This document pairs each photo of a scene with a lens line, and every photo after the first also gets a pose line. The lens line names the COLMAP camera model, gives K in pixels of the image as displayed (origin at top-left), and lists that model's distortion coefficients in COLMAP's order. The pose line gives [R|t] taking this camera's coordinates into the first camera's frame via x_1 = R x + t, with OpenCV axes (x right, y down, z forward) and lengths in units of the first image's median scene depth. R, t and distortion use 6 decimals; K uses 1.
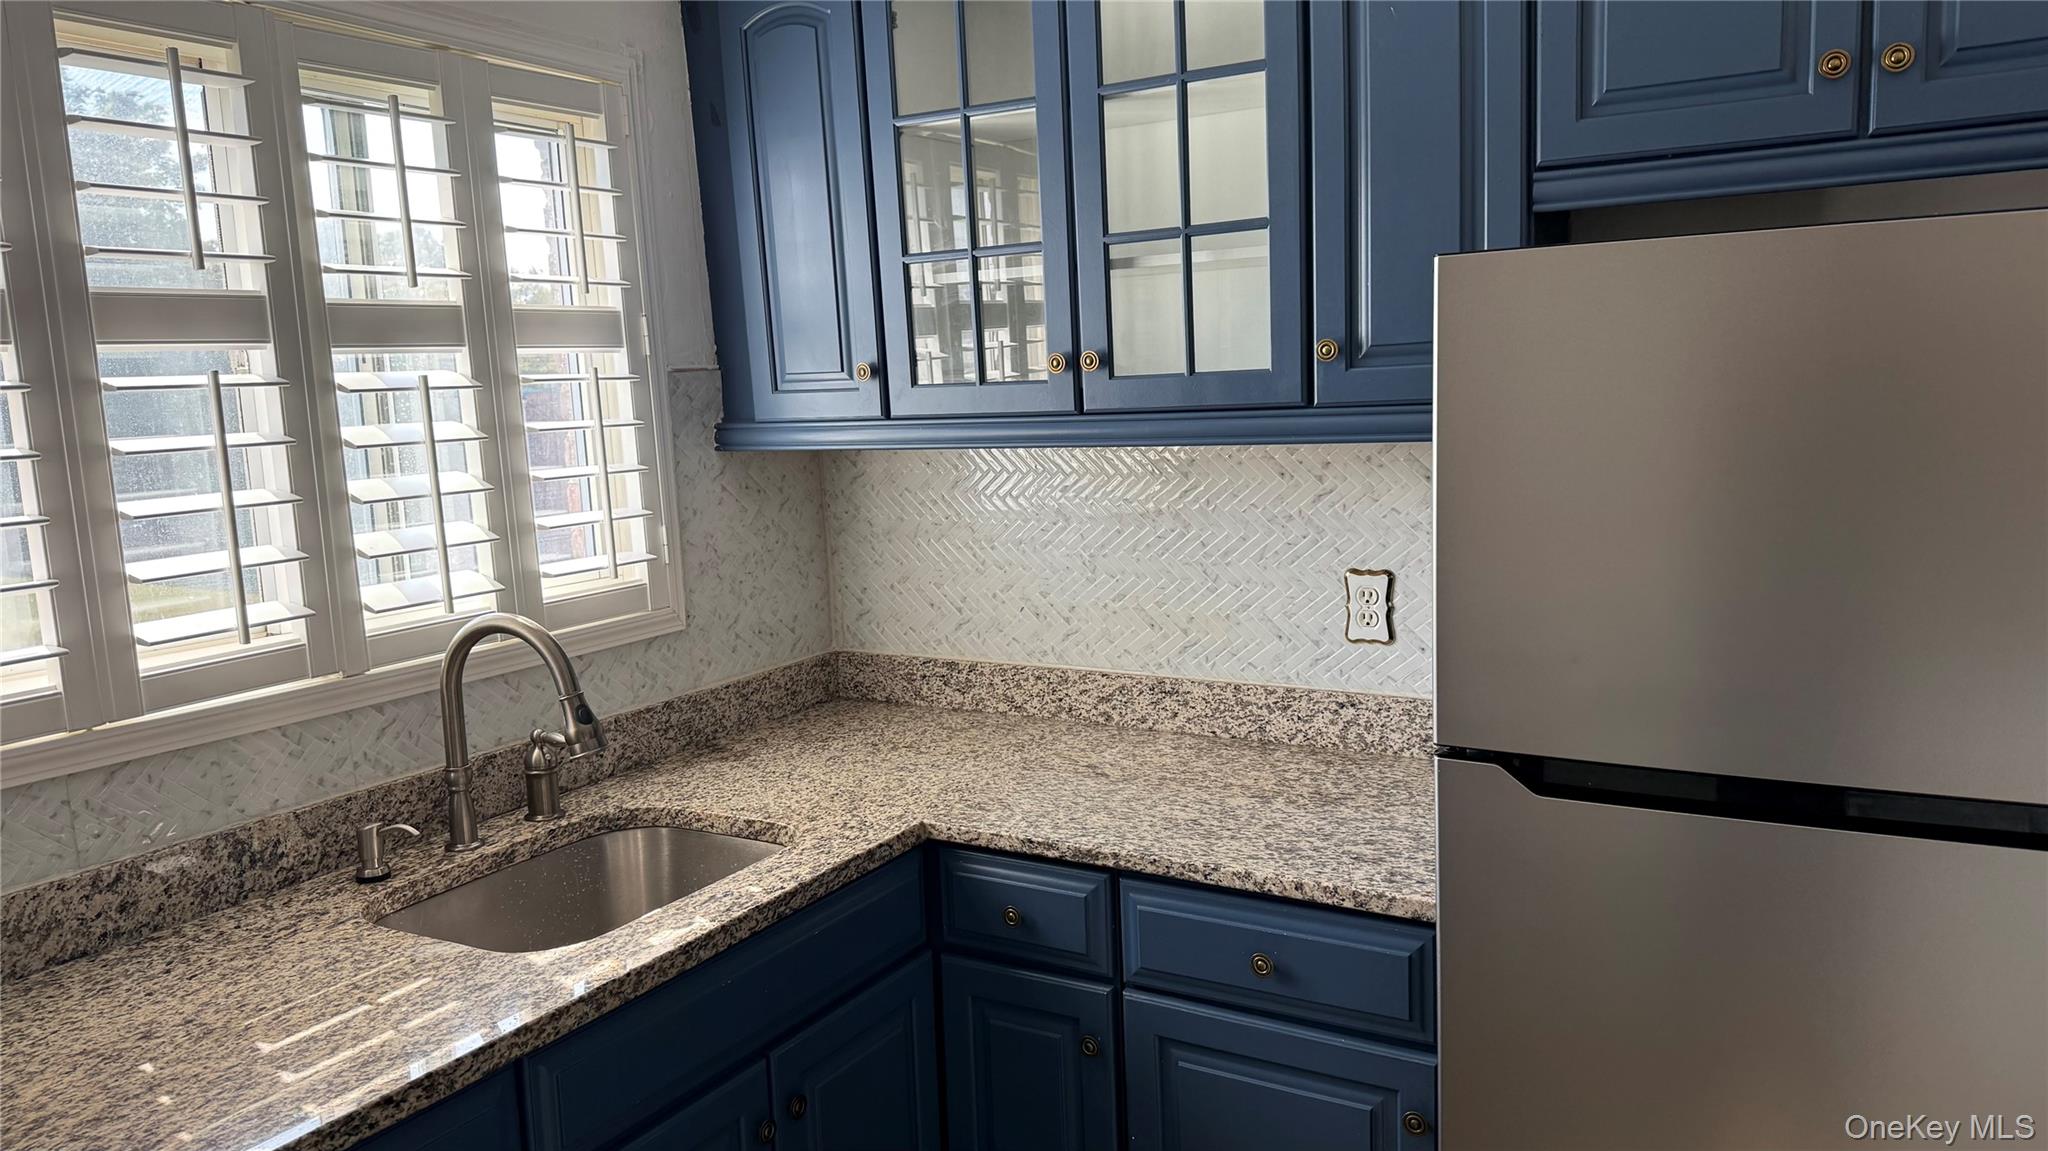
lens RADIAL K [[1480.9, 0, 1024.0], [0, 1480.9, 575.5], [0, 0, 1]] dist [0.227983, -0.201988]
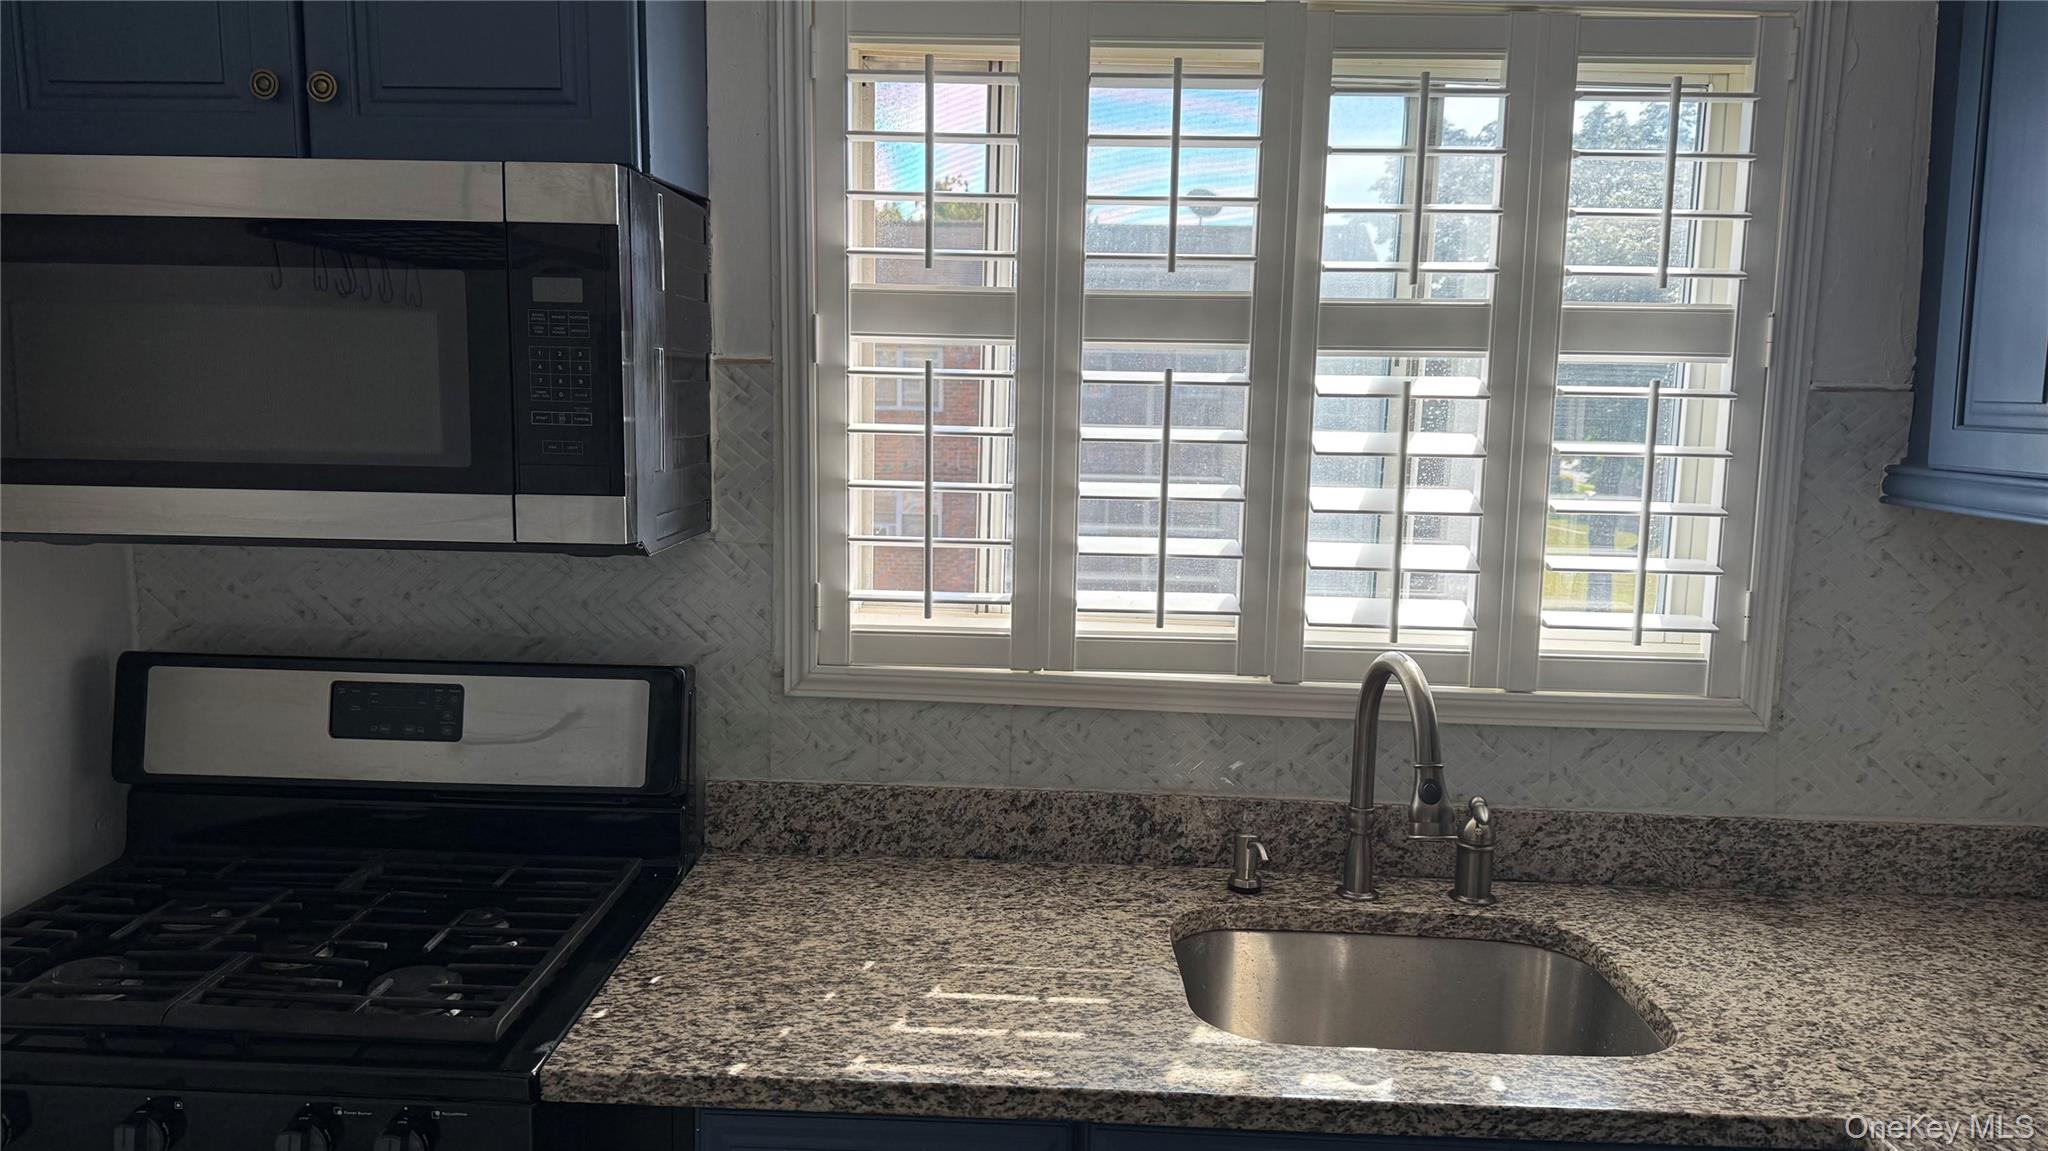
lens RADIAL K [[1461.6, 0, 1024.0], [0, 1461.6, 575.5], [0, 0, 1]] dist [0.141767, -0.207789]
pose [[0.494845, 0.168510, -0.852486, 0.281783], [-0.166568, 0.981221, 0.097268, -0.068643], [0.852868, 0.093864, 0.513621, 0.387111]]
